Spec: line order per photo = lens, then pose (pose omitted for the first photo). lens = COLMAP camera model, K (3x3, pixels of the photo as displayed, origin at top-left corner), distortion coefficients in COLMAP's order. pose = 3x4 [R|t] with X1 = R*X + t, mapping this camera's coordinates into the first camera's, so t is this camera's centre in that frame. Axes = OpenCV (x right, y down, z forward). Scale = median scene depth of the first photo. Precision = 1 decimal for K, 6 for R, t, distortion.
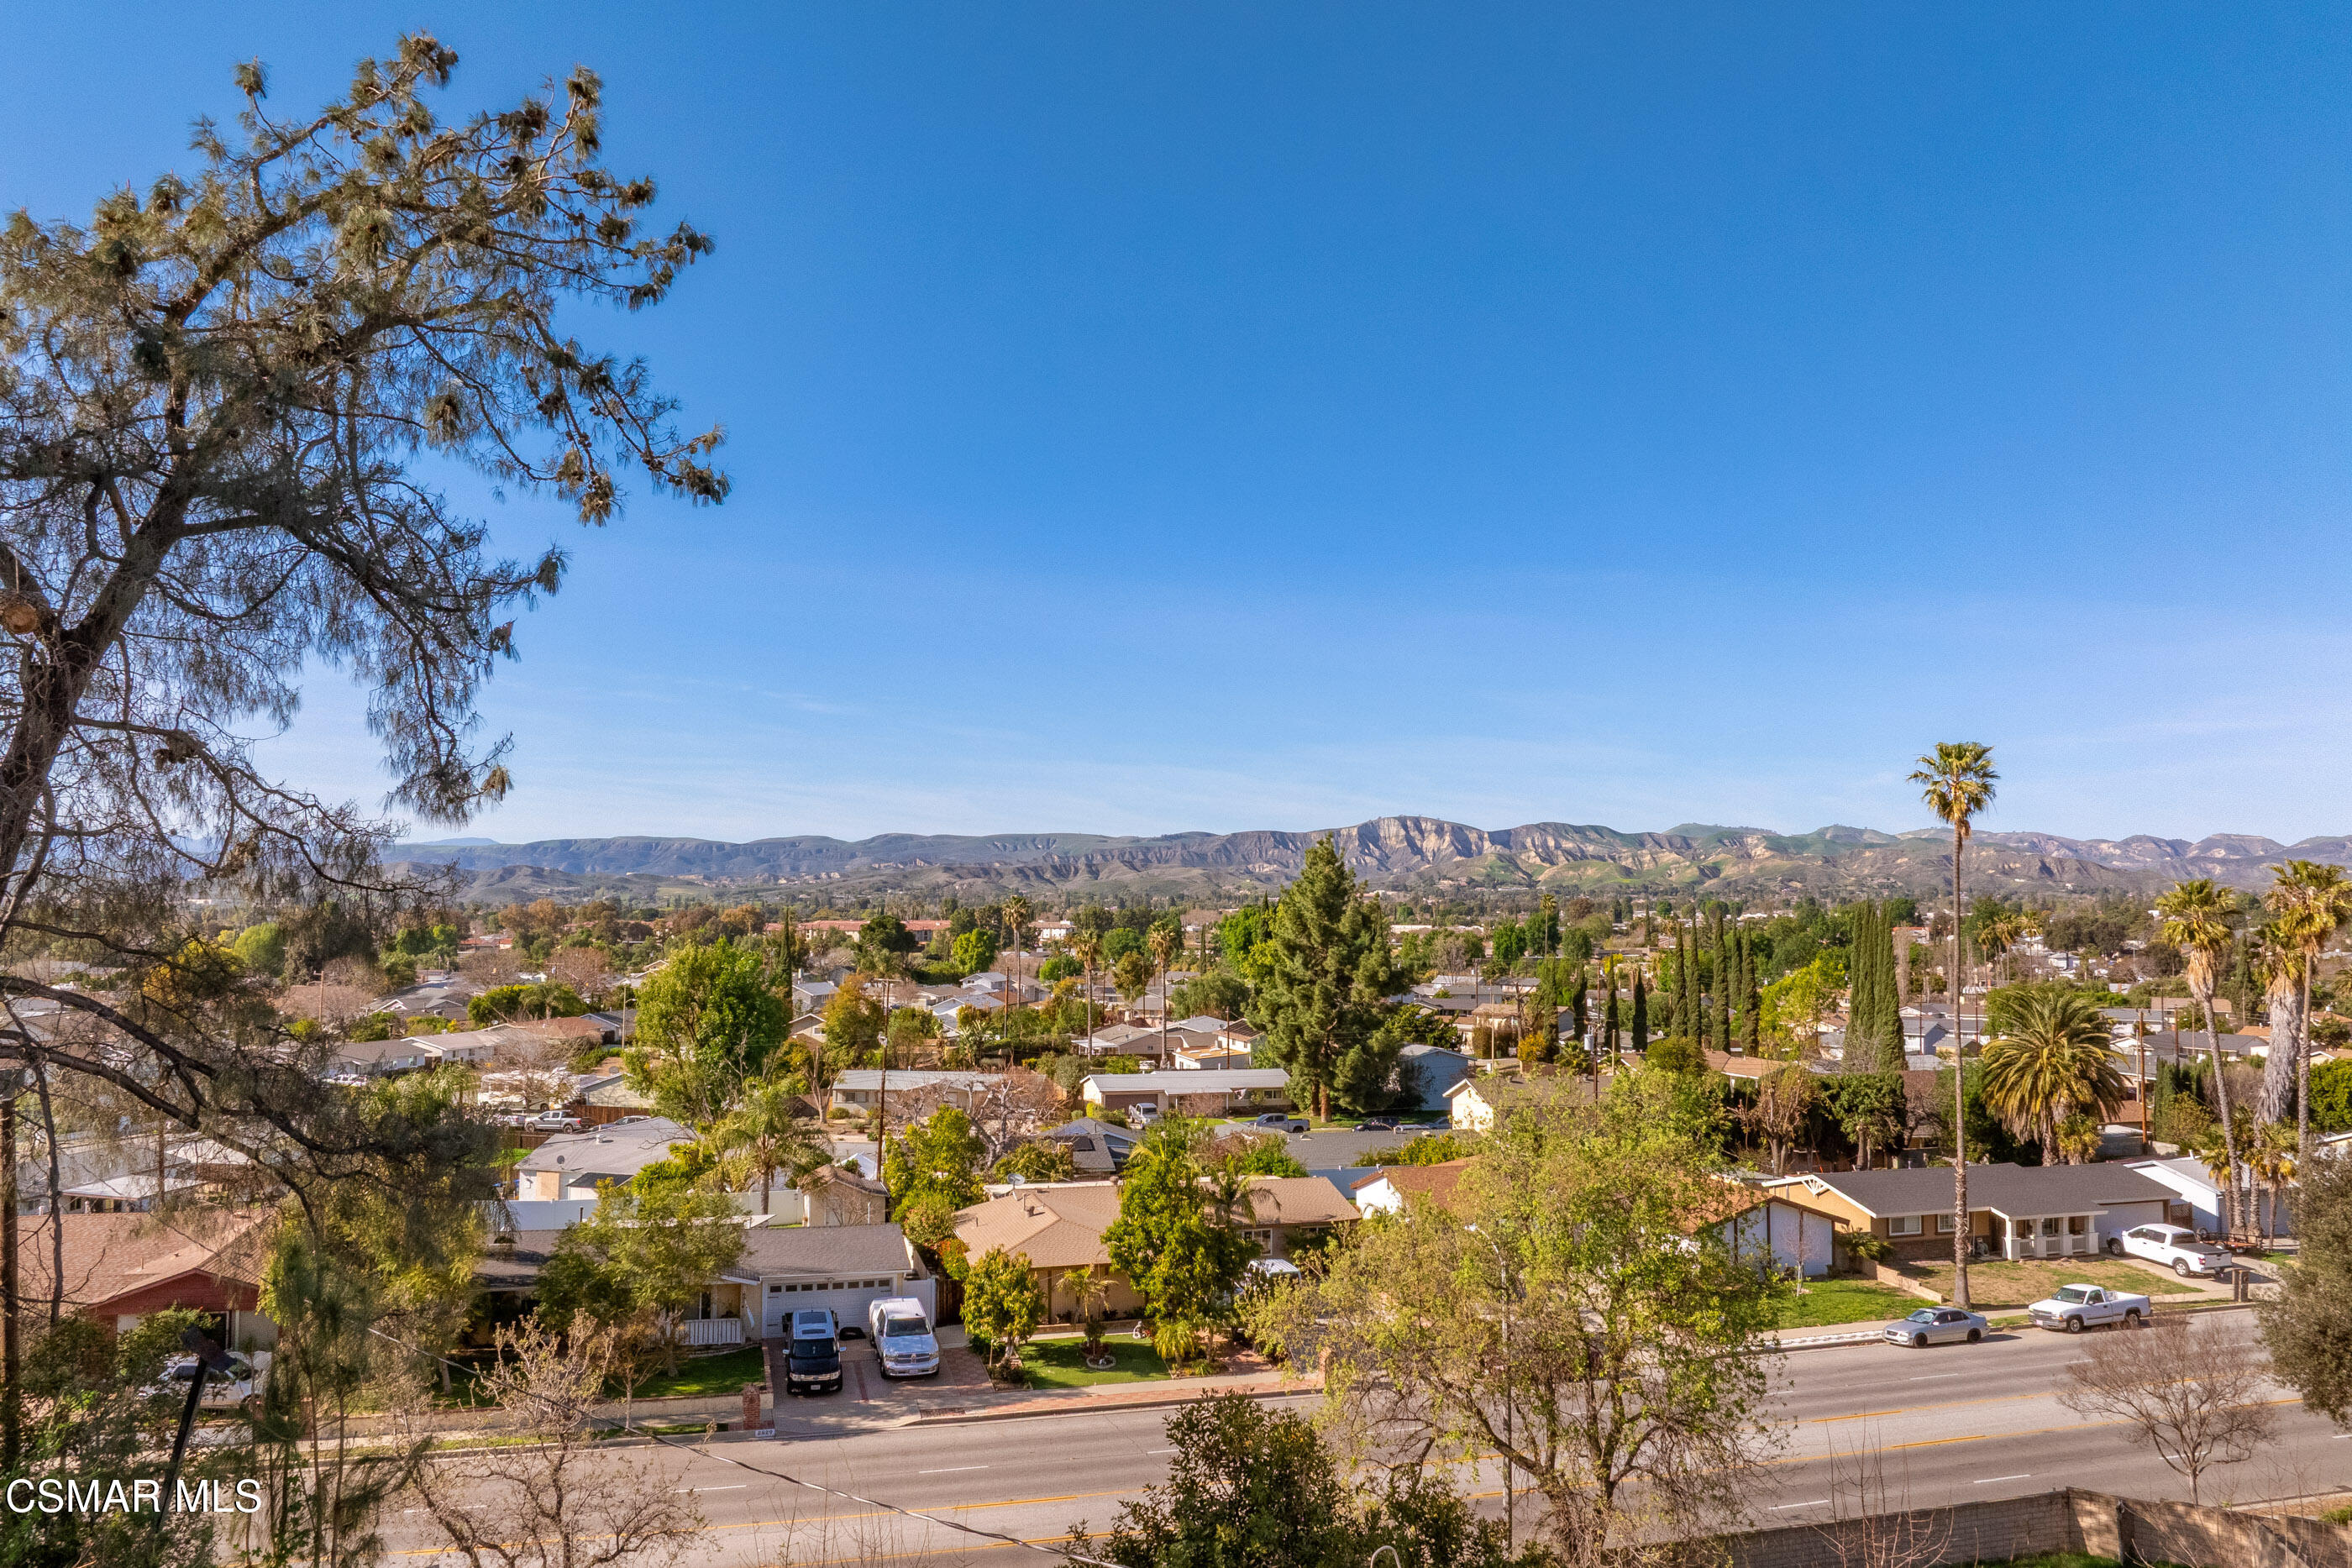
lens RADIAL K [[1661.0, 0, 1194.2], [0, 1661.0, 804.1], [0, 0, 1]] dist [-0.042900, 0.006052]
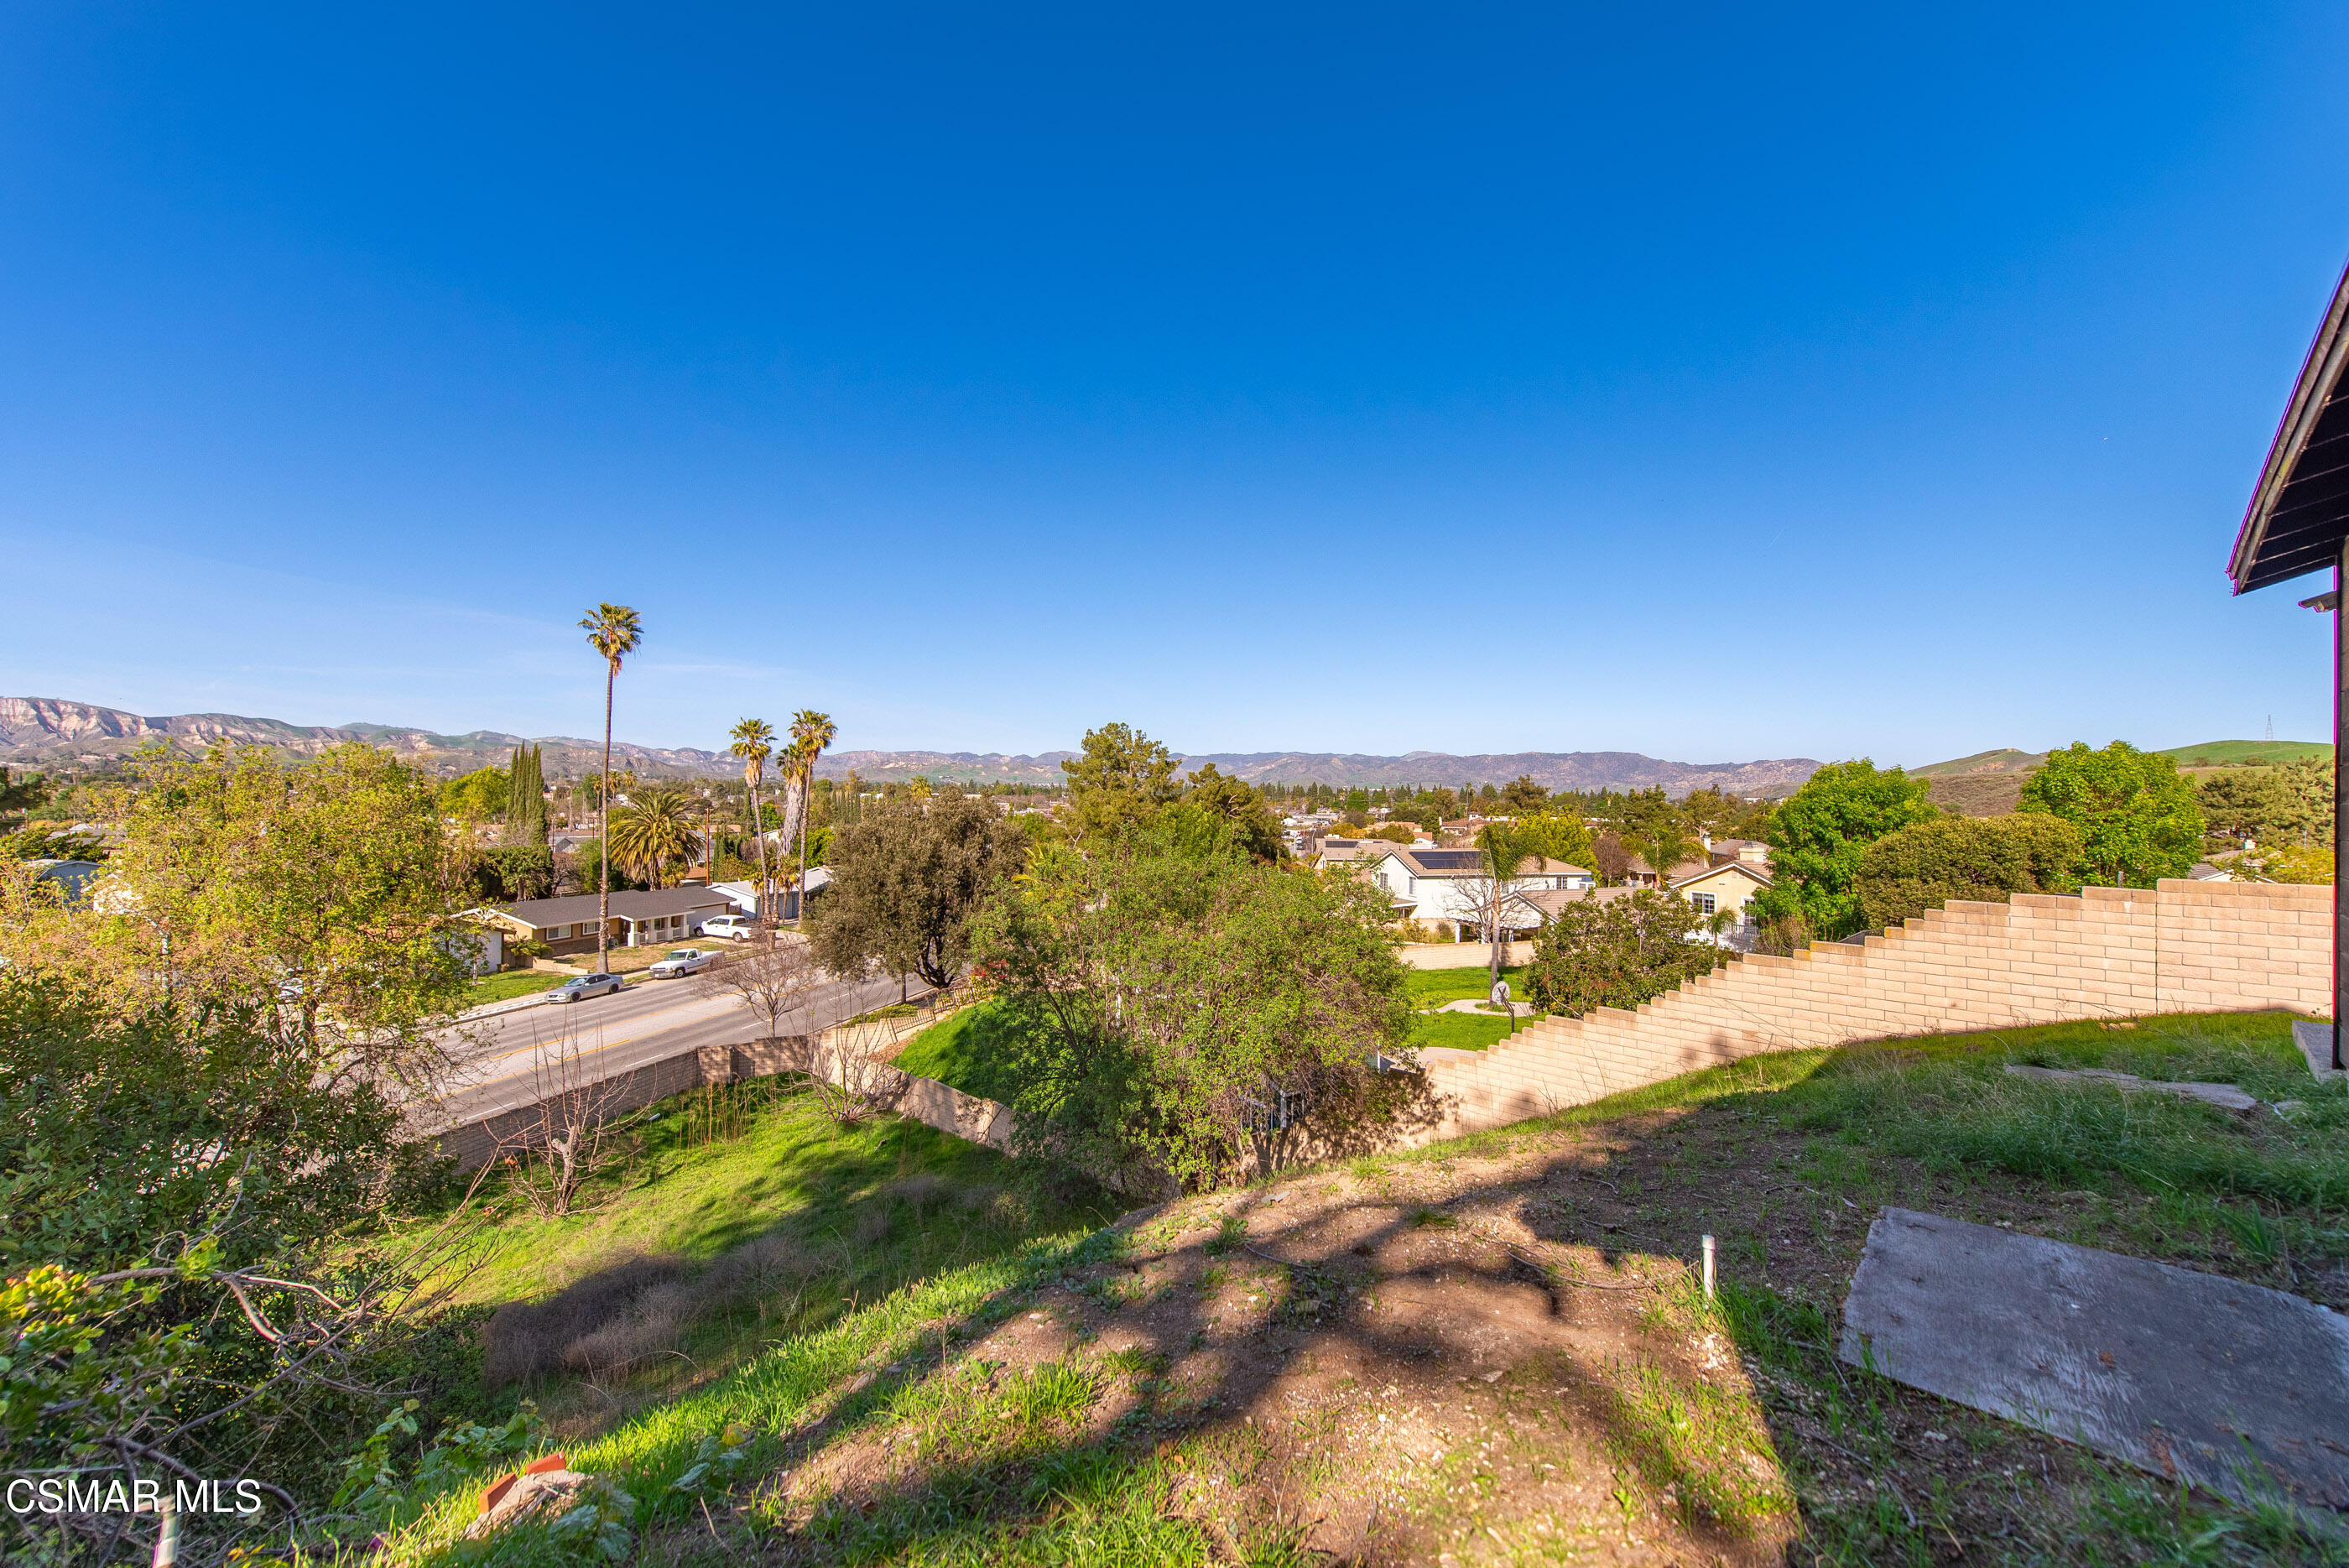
lens RADIAL K [[929.9, 0, 1176.9], [0, 929.9, 783.3], [0, 0, 1]] dist [0.011850, -0.003483]
pose [[0.532379, 0.015520, 0.846364, 0.012329], [-0.064576, 0.997663, 0.022325, 0.056278], [-0.844039, -0.066540, 0.532137, 0.076215]]
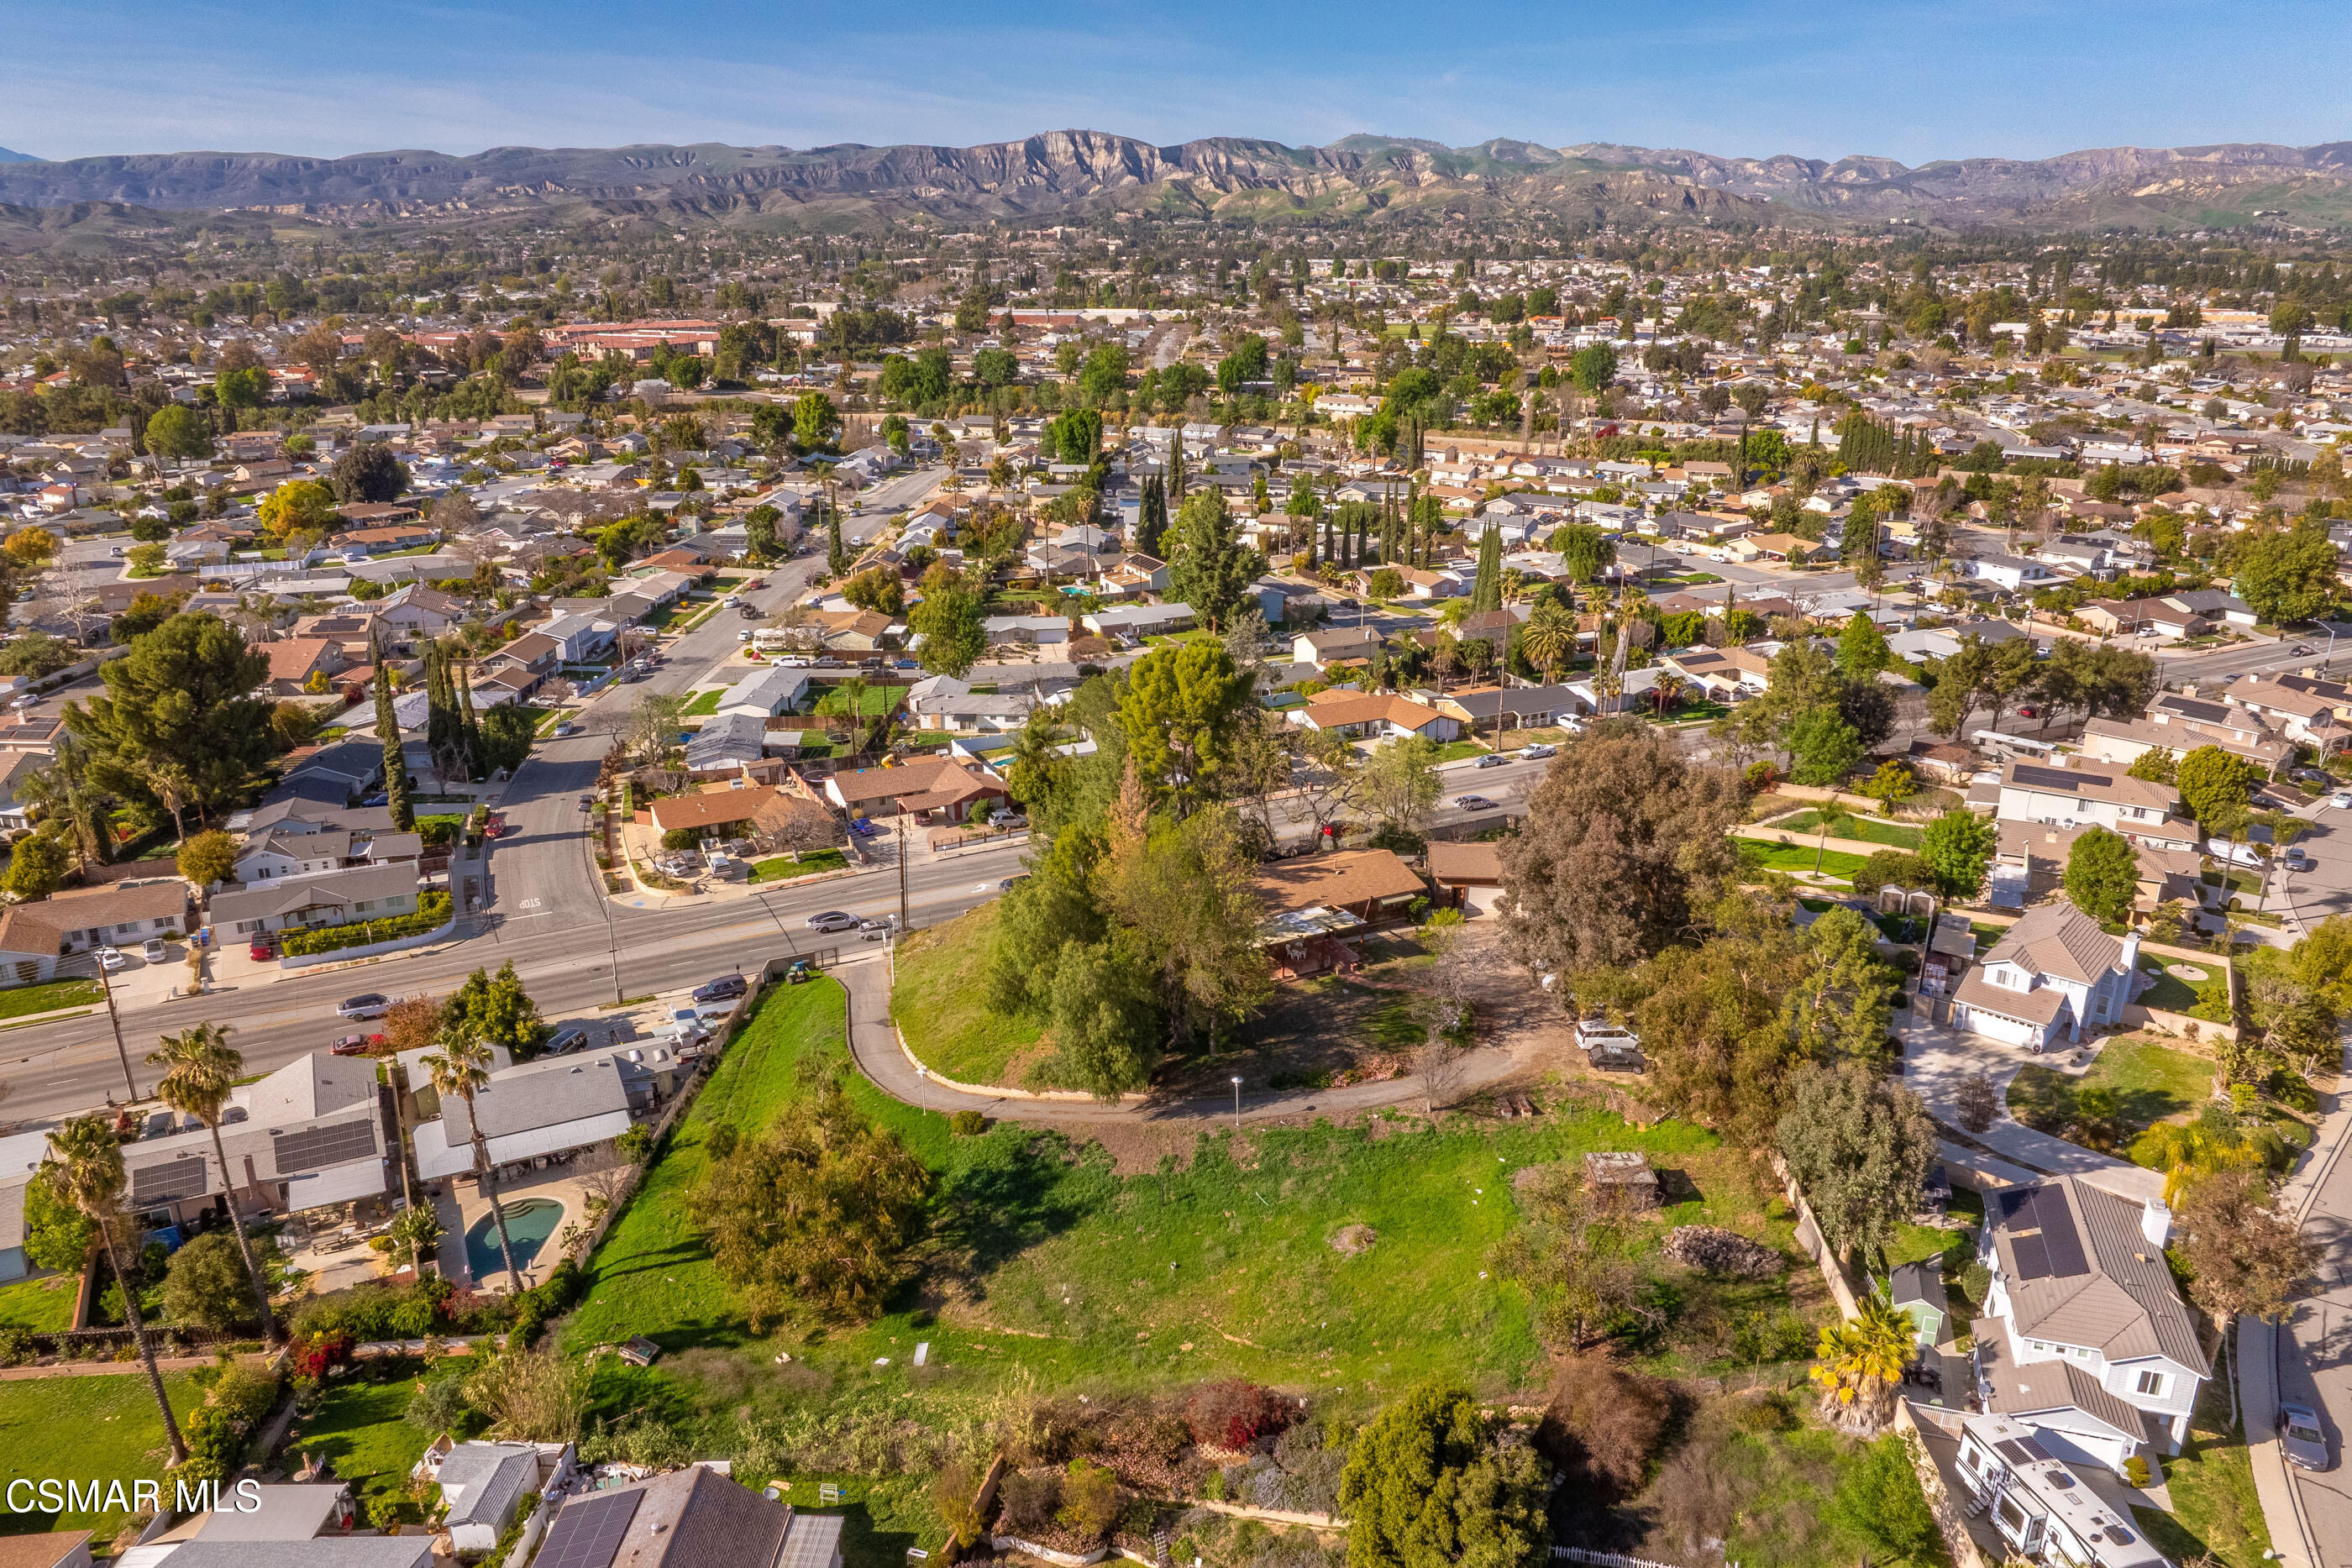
lens RADIAL K [[1661.0, 0, 1197.0], [0, 1661.0, 796.7], [0, 0, 1]] dist [-0.042900, 0.006052]
pose [[0.979953, -0.067008, 0.187624, -0.500425], [-0.011337, 0.921461, 0.388306, -0.607337], [-0.198907, -0.382649, 0.902228, -1.282535]]
